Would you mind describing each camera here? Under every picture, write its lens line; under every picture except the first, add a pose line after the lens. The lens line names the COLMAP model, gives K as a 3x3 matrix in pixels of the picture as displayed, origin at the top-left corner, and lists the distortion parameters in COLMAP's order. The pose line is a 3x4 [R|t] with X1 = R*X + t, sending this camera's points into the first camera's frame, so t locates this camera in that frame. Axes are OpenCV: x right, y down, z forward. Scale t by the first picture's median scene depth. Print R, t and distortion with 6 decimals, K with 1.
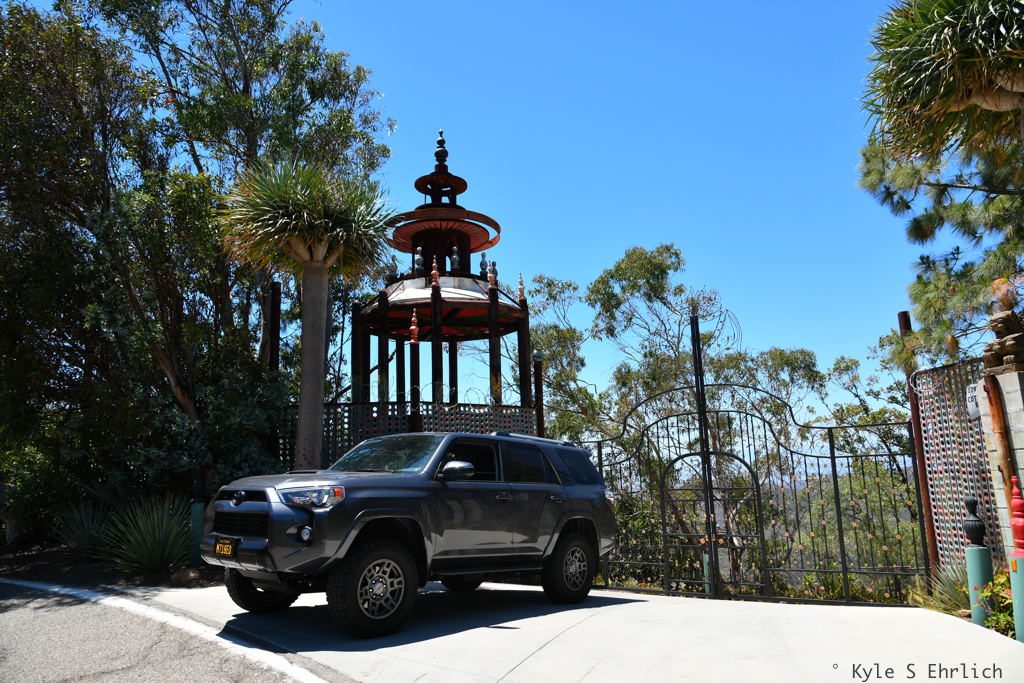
lens RADIAL K [[695.8, 0, 510.1], [0, 695.8, 347.3], [0, 0, 1]] dist [-0.037485, 0.003959]
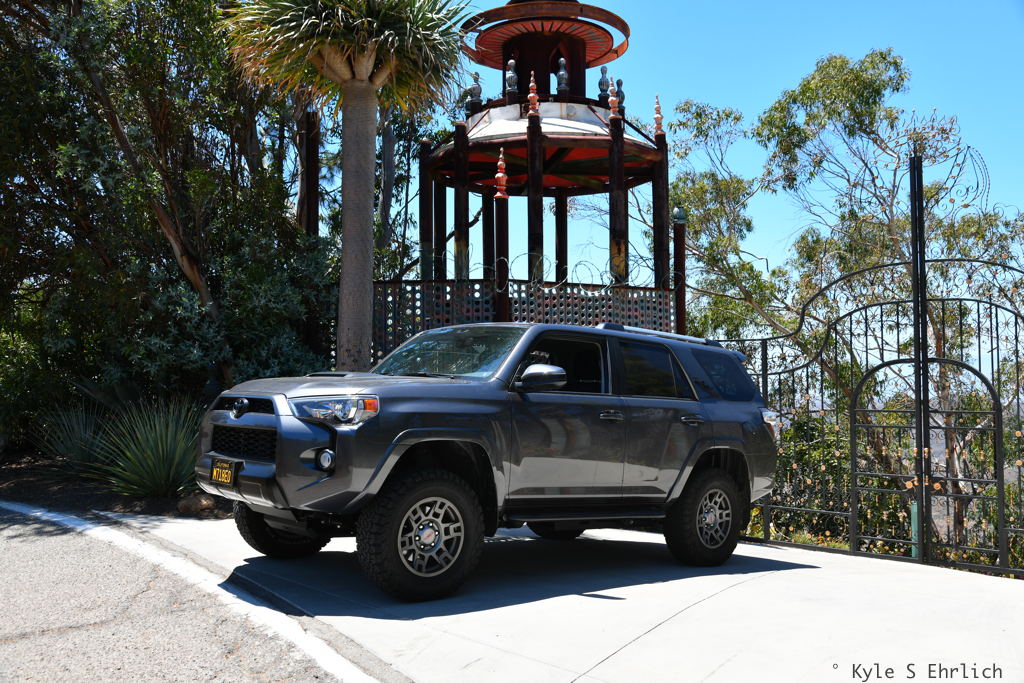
lens RADIAL K [[940.8, 0, 508.4], [0, 940.8, 344.3], [0, 0, 1]] dist [-0.024360, 0.000000]
pose [[0.988526, 0.021596, -0.149496, 0.016631], [0.000269, 0.989473, 0.144718, 0.003648], [0.151048, -0.143098, 0.978114, 0.036543]]
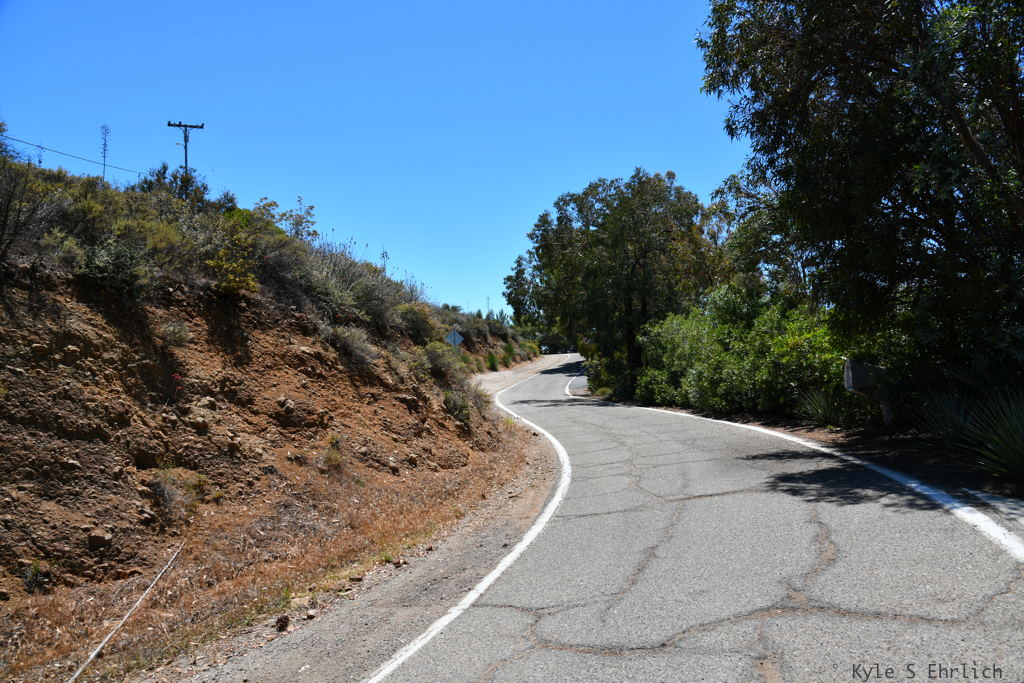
lens RADIAL K [[695.8, 0, 525.2], [0, 695.8, 345.3], [0, 0, 1]] dist [-0.037485, 0.003959]
pose [[0.399056, -0.010539, -0.916866, -0.017708], [0.177688, 0.981868, 0.066051, 0.010947], [0.899545, -0.189274, 0.393693, 0.131703]]
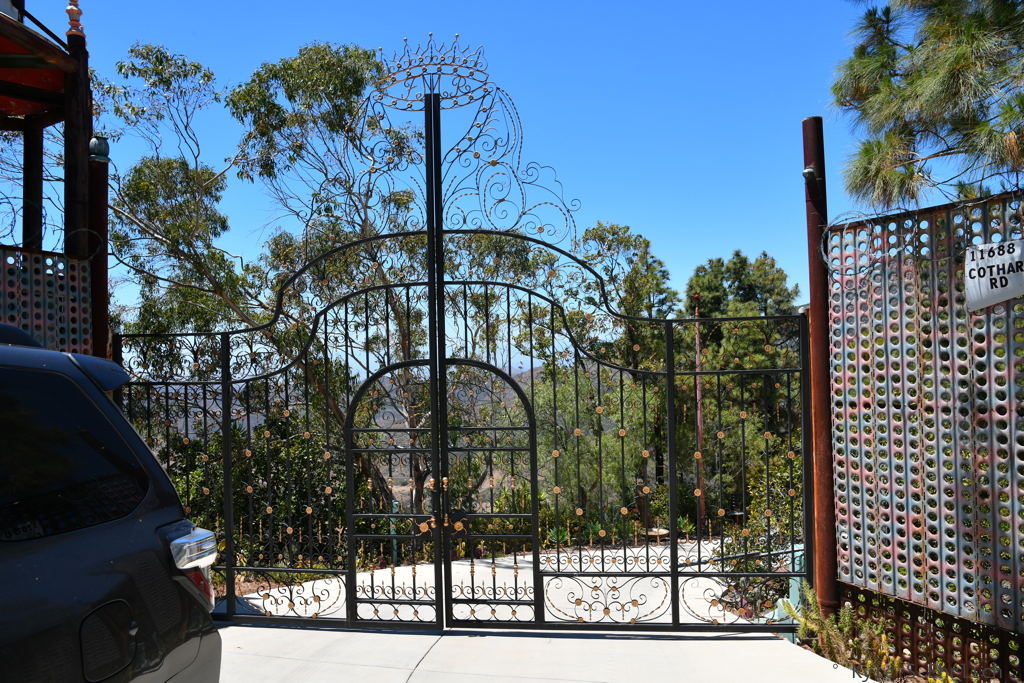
lens RADIAL K [[695.8, 0, 516.3], [0, 695.8, 343.6], [0, 0, 1]] dist [-0.037485, 0.003959]
pose [[0.882957, 0.022958, 0.468893, 0.088606], [-0.088376, 0.989074, 0.117990, 0.073467], [-0.461061, -0.145618, 0.875339, 0.520187]]
